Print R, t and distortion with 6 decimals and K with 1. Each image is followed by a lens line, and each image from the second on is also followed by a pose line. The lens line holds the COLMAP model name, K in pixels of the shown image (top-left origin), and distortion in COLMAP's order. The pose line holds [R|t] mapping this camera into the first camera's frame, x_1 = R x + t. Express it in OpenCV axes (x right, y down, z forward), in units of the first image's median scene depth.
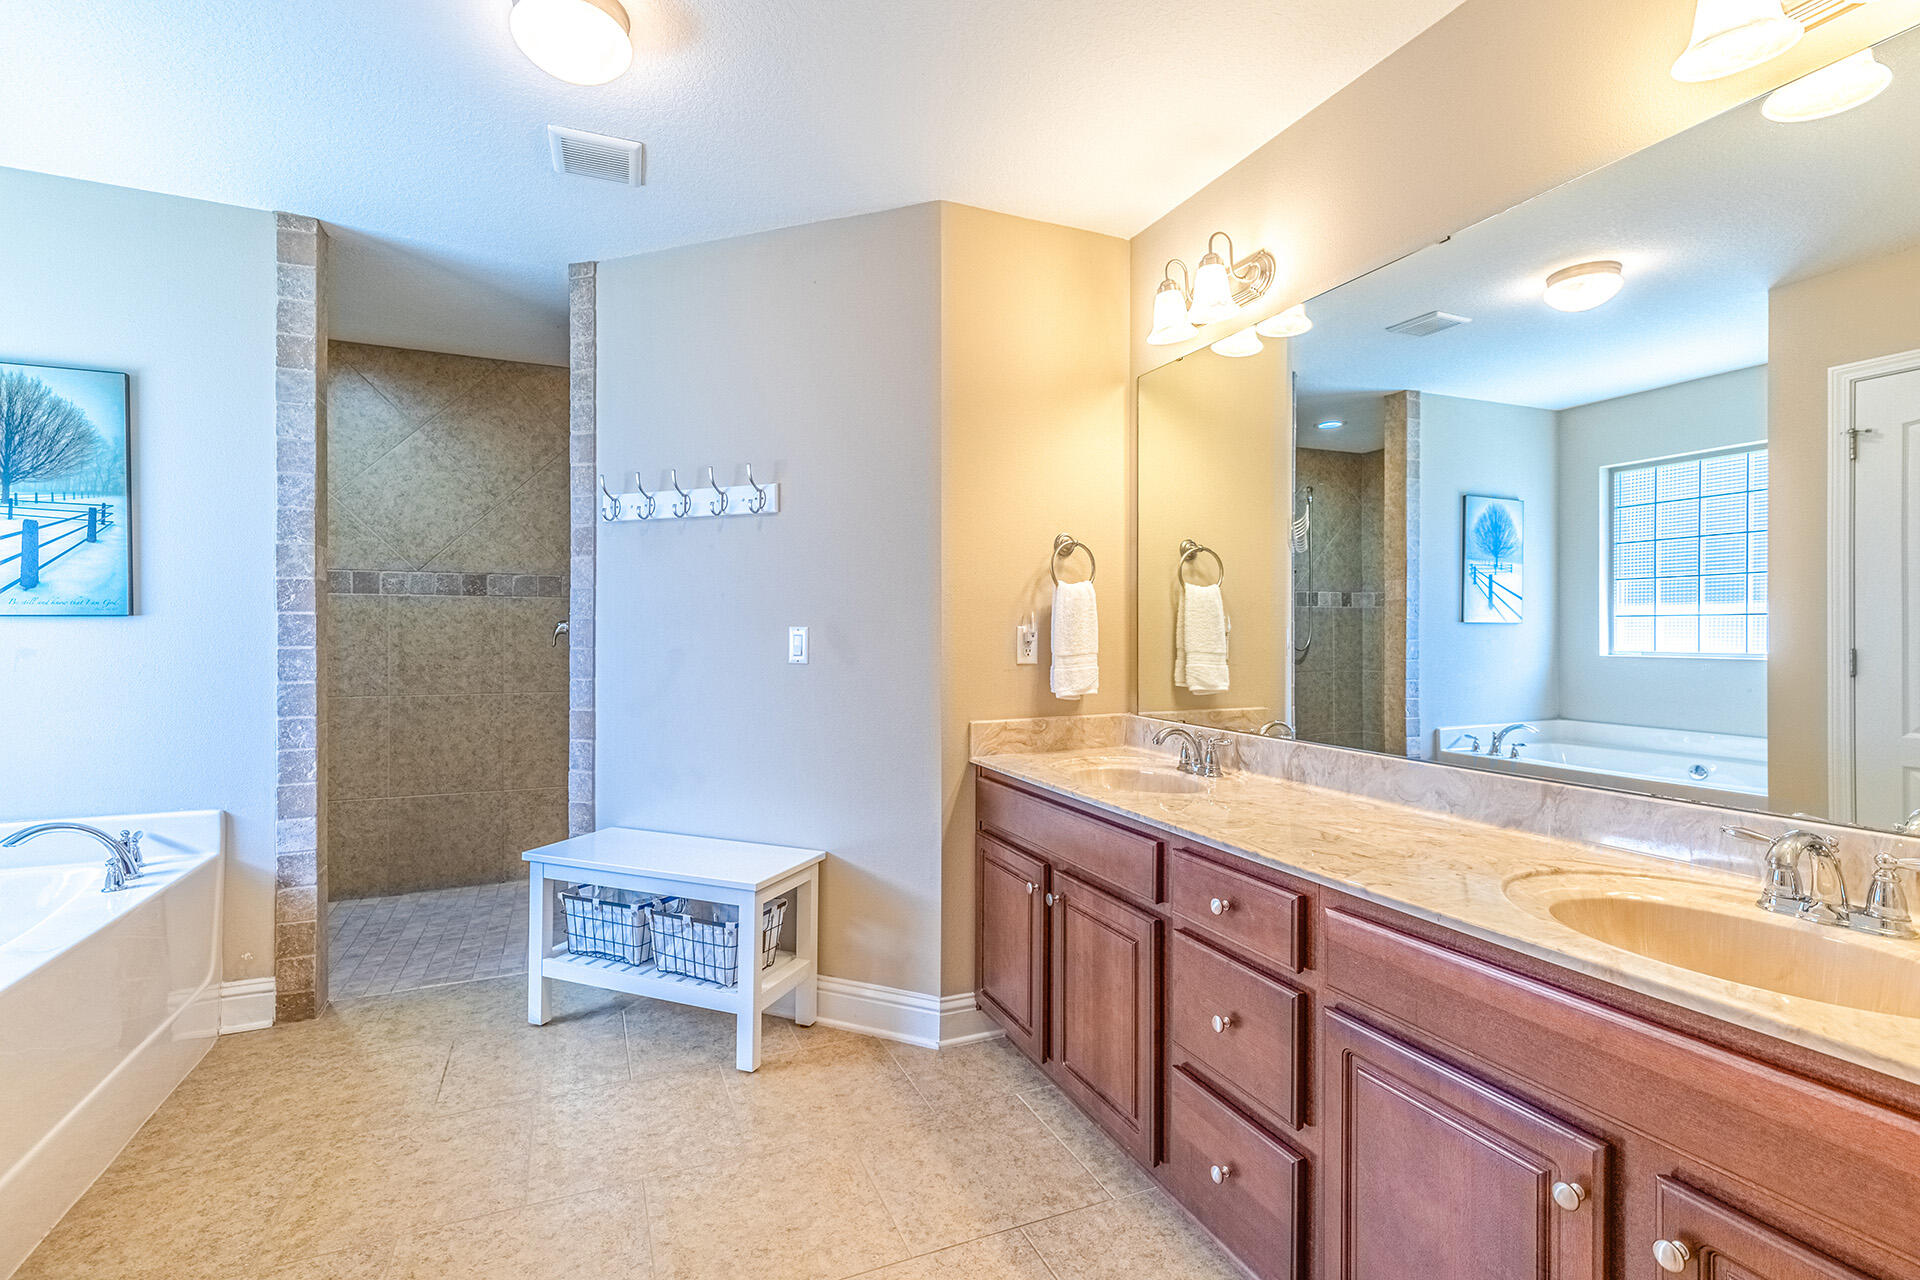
lens RADIAL K [[882.3, 0, 966.7], [0, 882.3, 633.4], [0, 0, 1]] dist [0.014607, -0.003993]
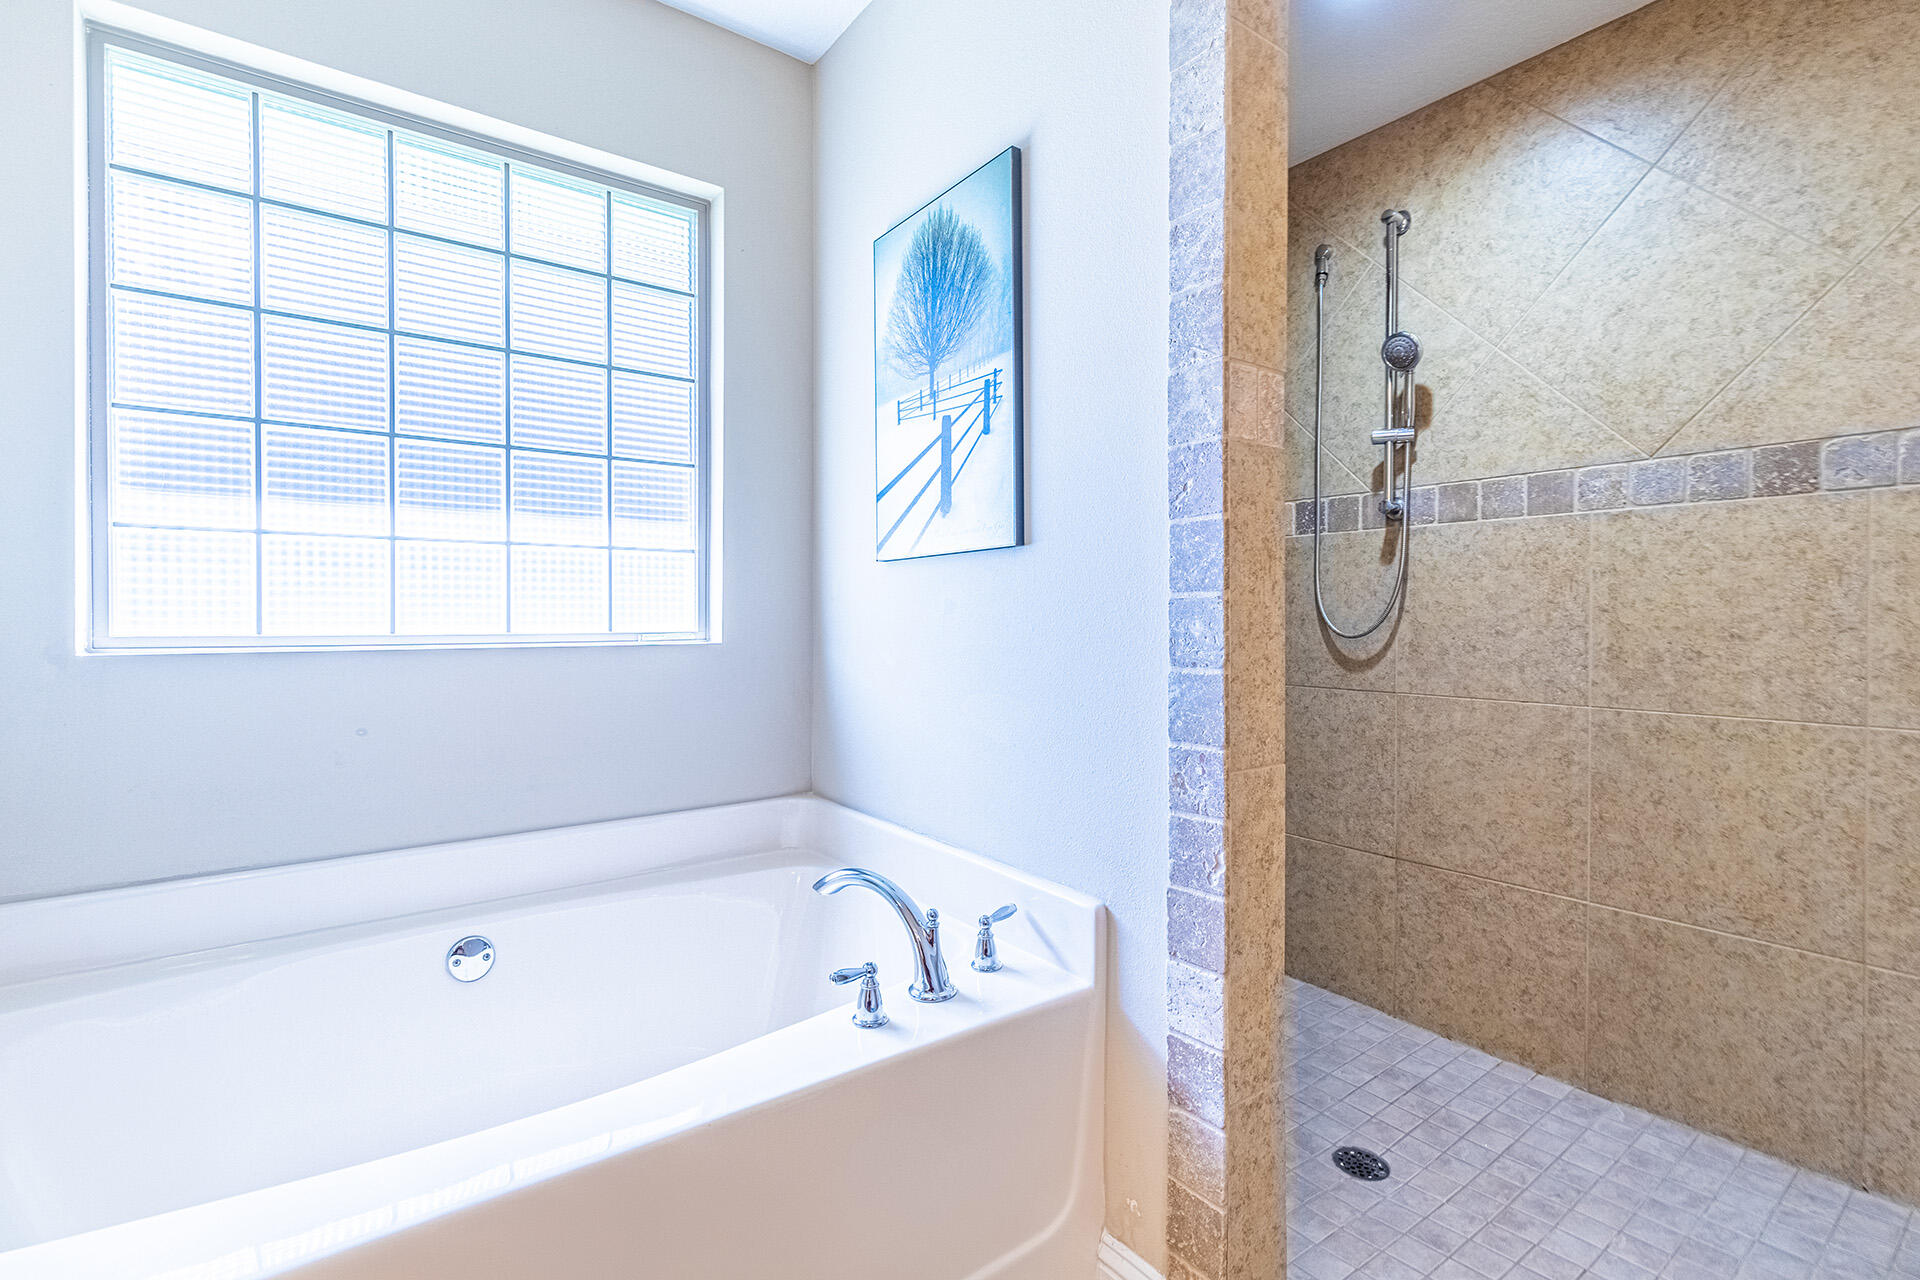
lens RADIAL K [[882.3, 0, 969.0], [0, 882.3, 625.1], [0, 0, 1]] dist [0.014607, -0.003993]
pose [[0.225715, 0.009217, -0.974150, -0.239309], [-0.002578, 0.999957, 0.008864, 0.019891], [0.974190, 0.000511, 0.225730, 0.557235]]
